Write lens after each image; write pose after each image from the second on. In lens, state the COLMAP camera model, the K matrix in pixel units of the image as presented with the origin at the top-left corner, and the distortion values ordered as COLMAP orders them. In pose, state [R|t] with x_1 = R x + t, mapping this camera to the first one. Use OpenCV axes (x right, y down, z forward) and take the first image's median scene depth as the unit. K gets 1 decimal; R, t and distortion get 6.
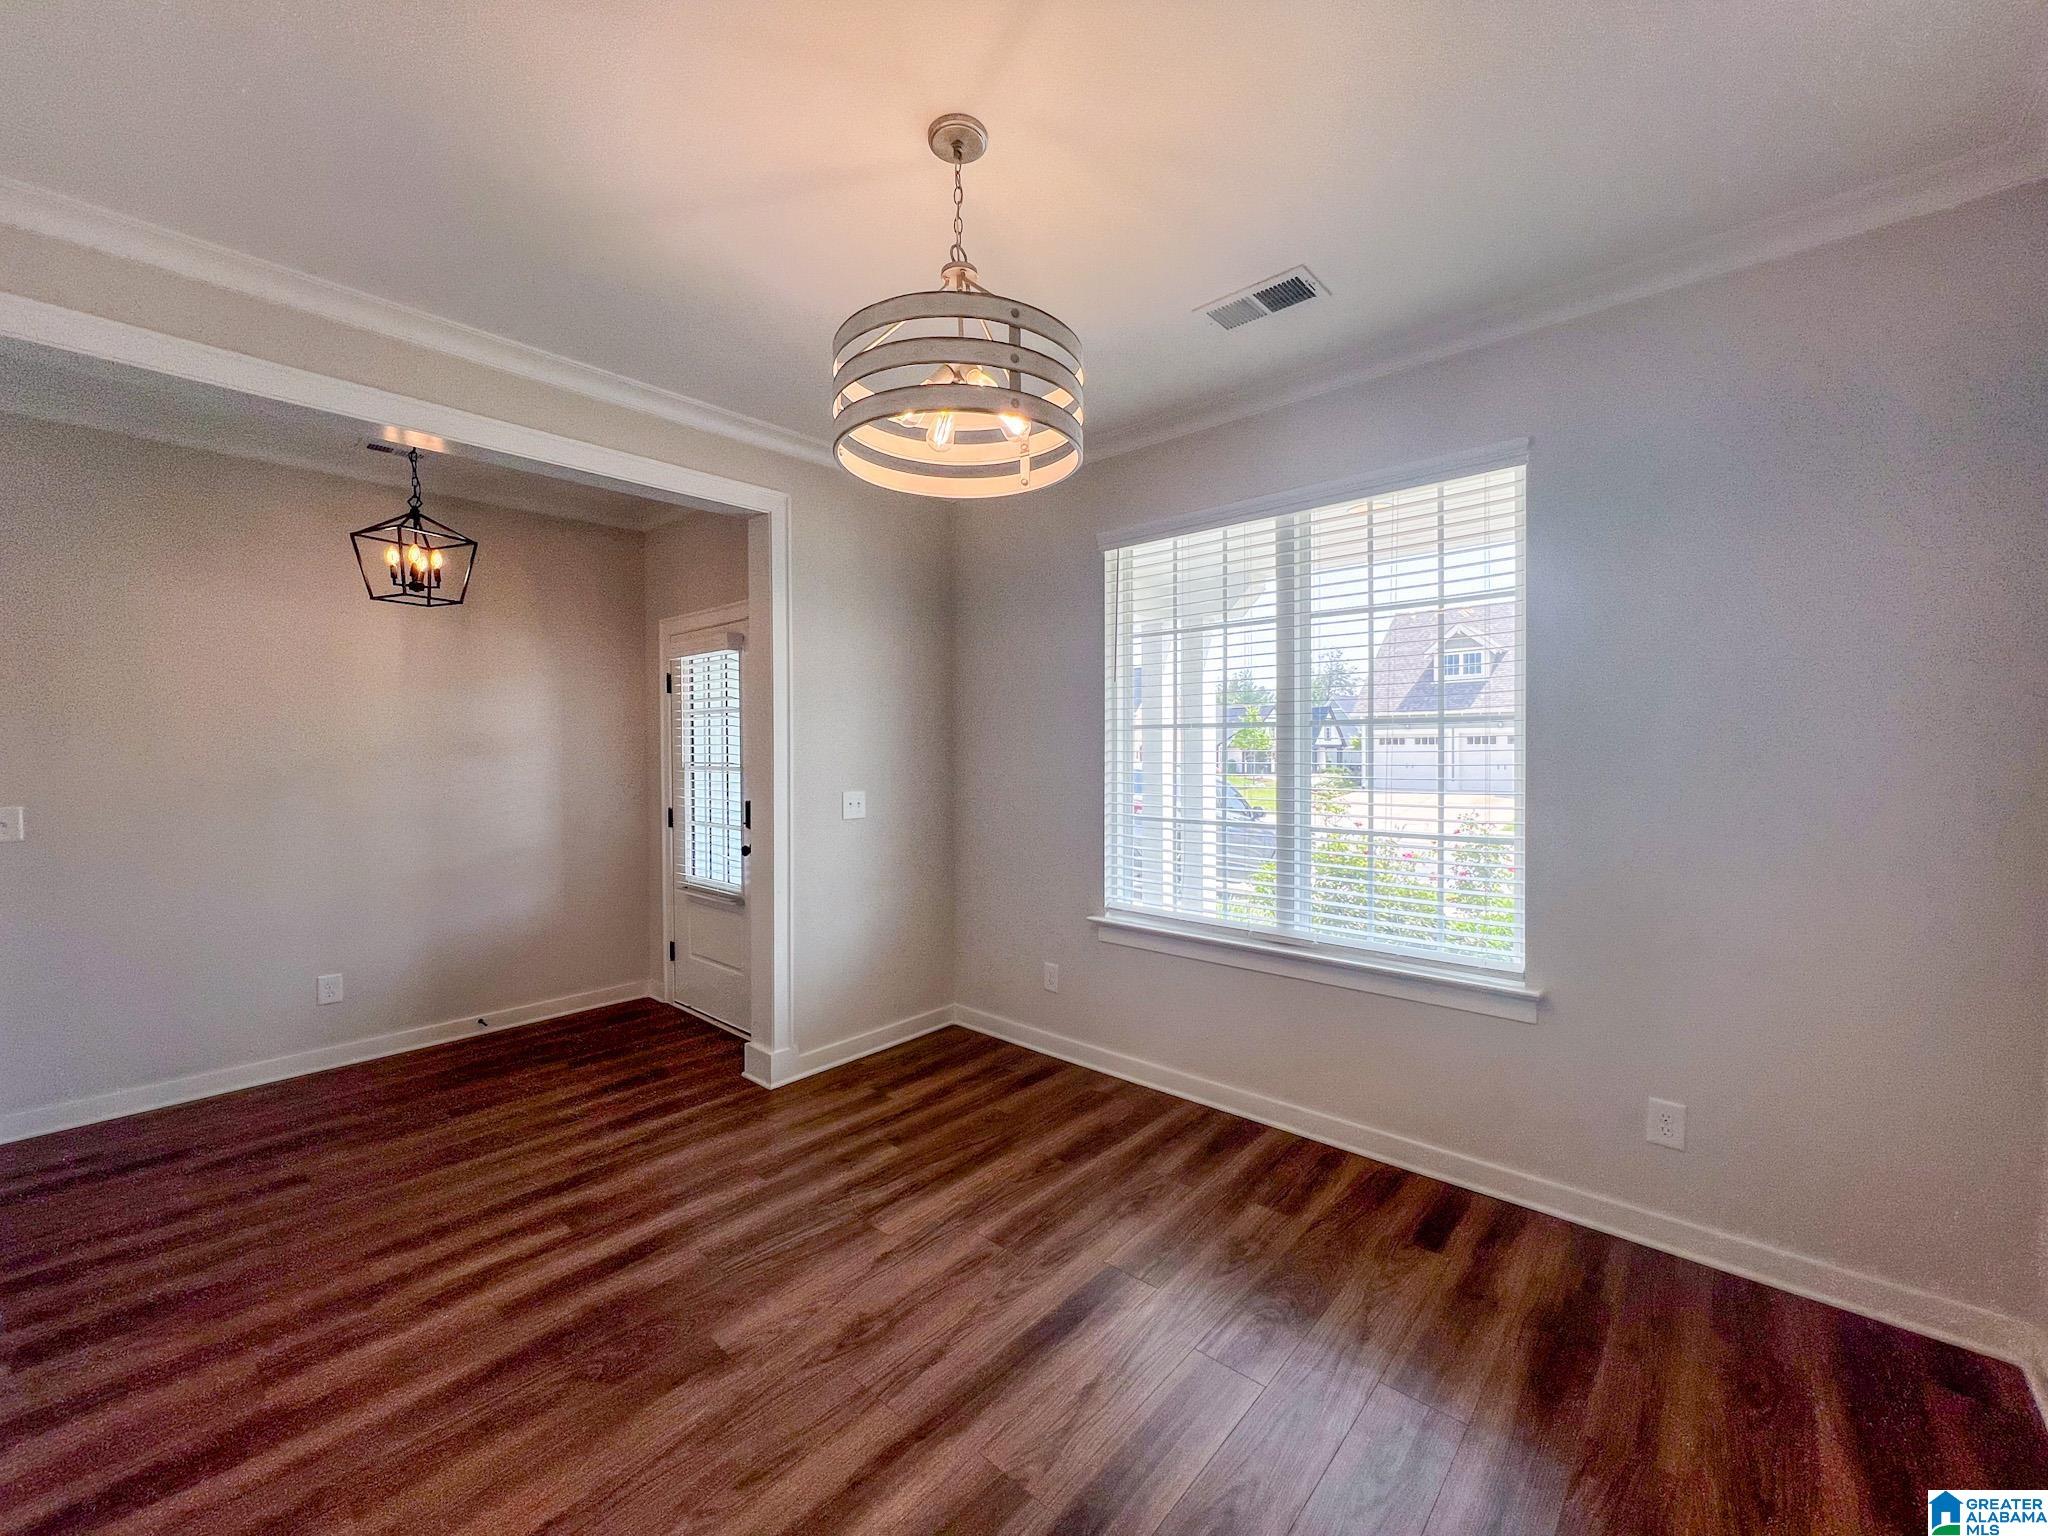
lens RADIAL K [[822.3, 0, 1024.0], [0, 822.3, 768.0], [0, 0, 1]] dist [0.000152, -0.000057]
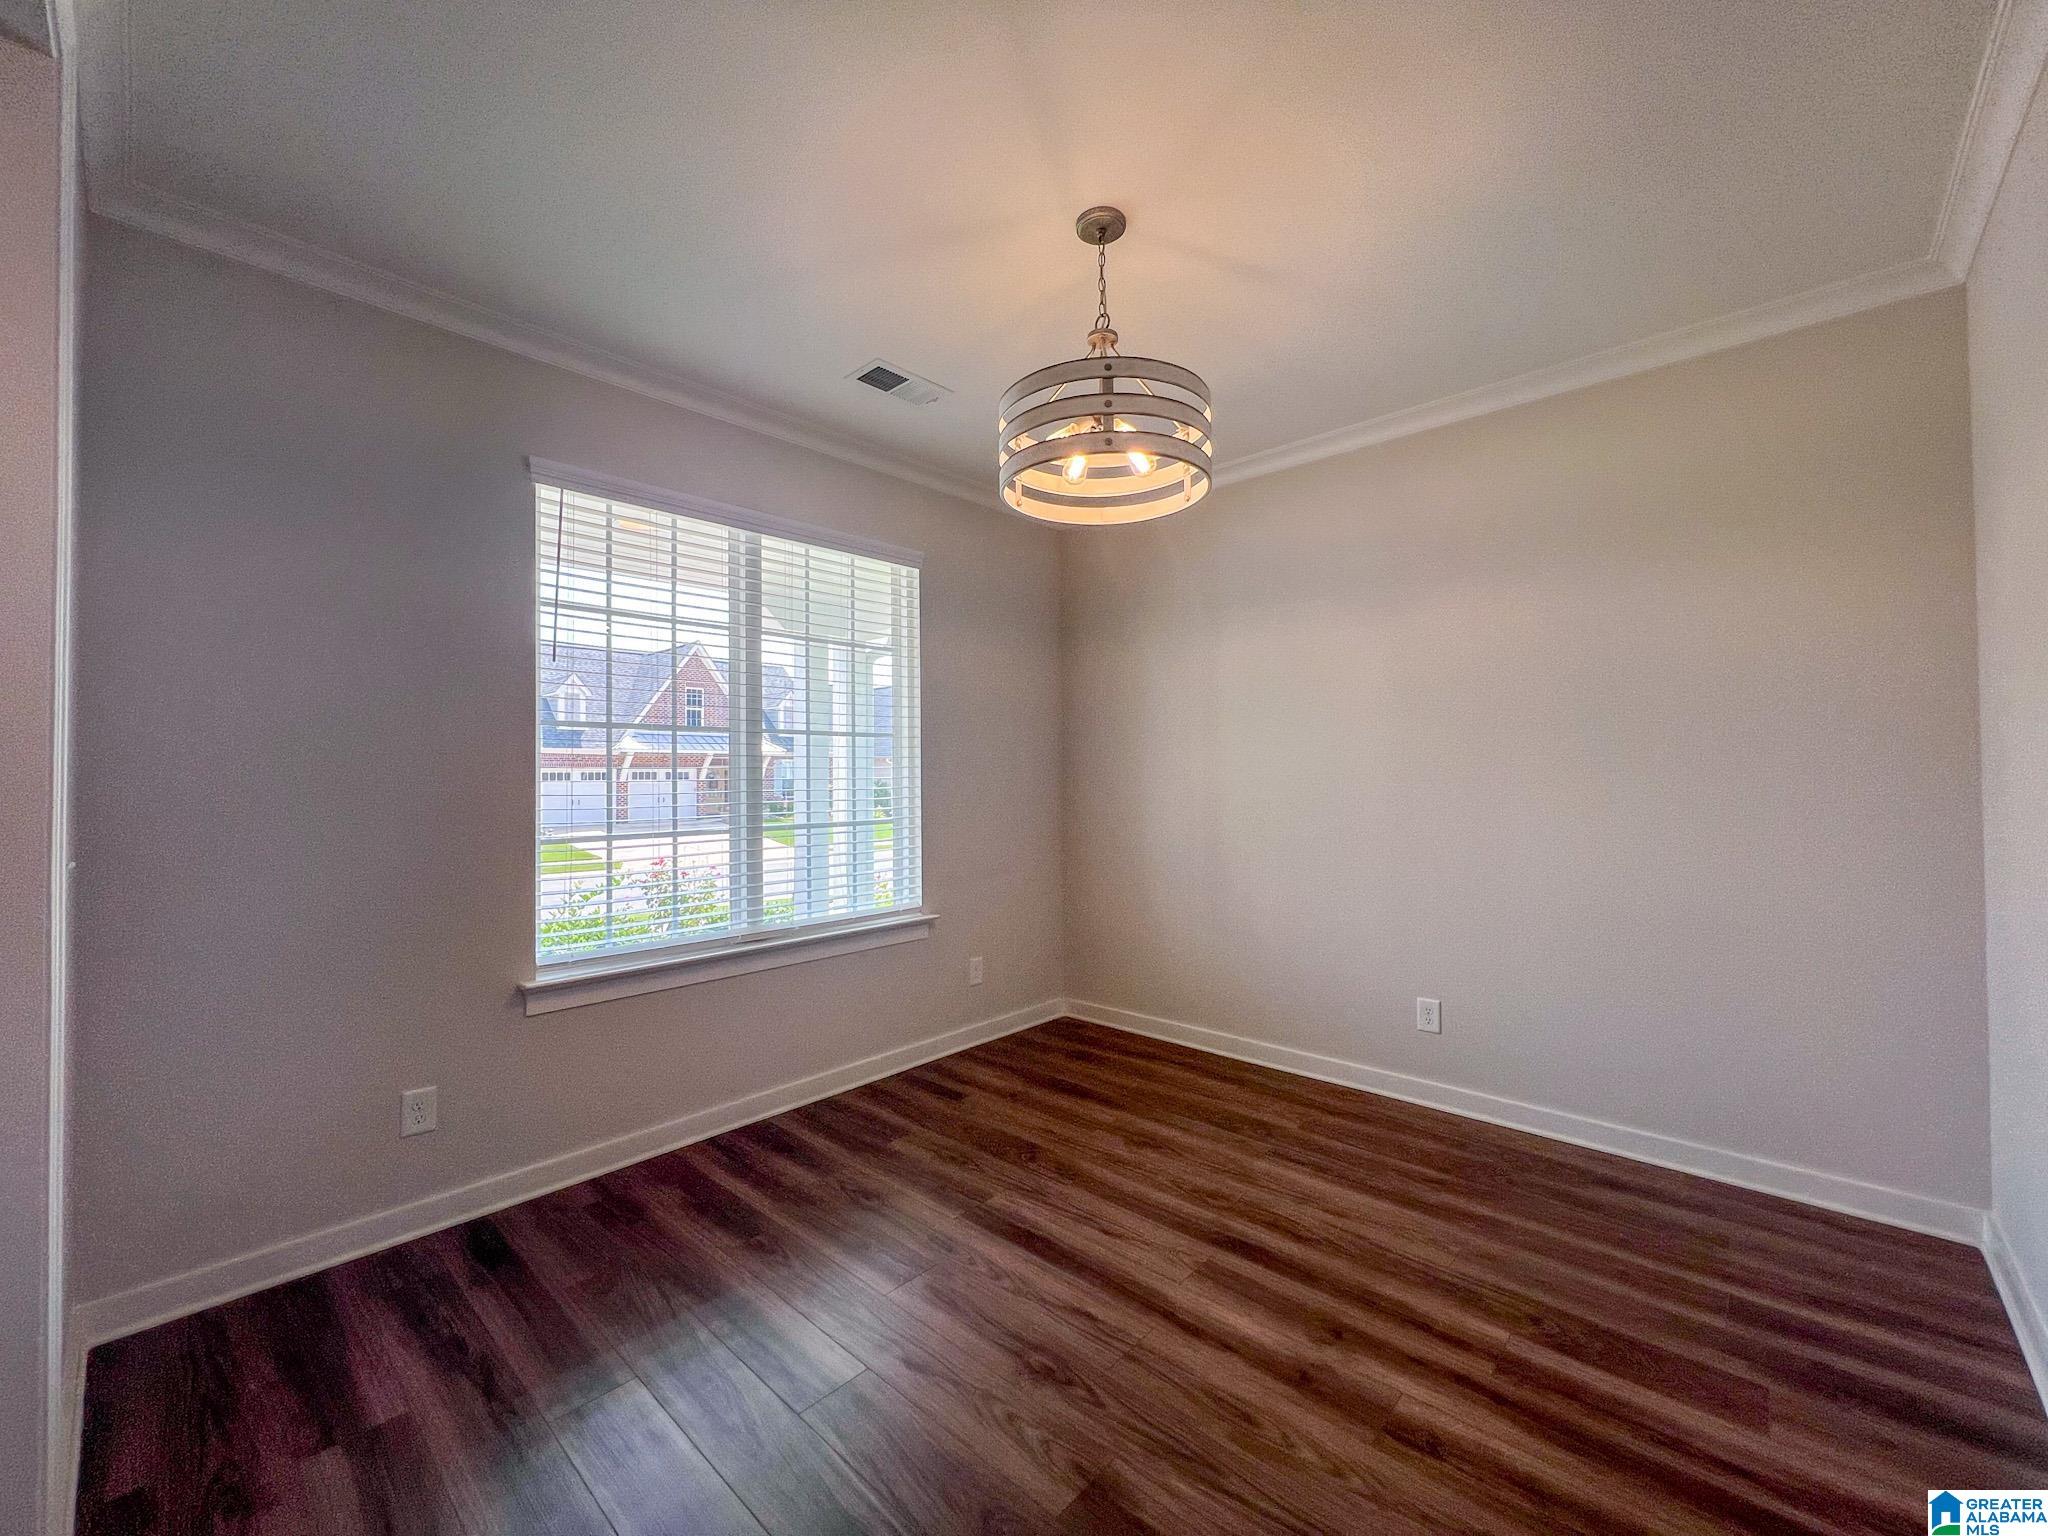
lens RADIAL K [[823.1, 0, 1023.1], [0, 823.1, 763.6], [0, 0, 1]] dist [0.000147, 0.000021]
pose [[0.016323, 0.000896, 0.999866, -0.853874], [0.009035, 0.999959, -0.001044, -0.009370], [-0.999826, 0.009050, 0.016314, 0.752056]]
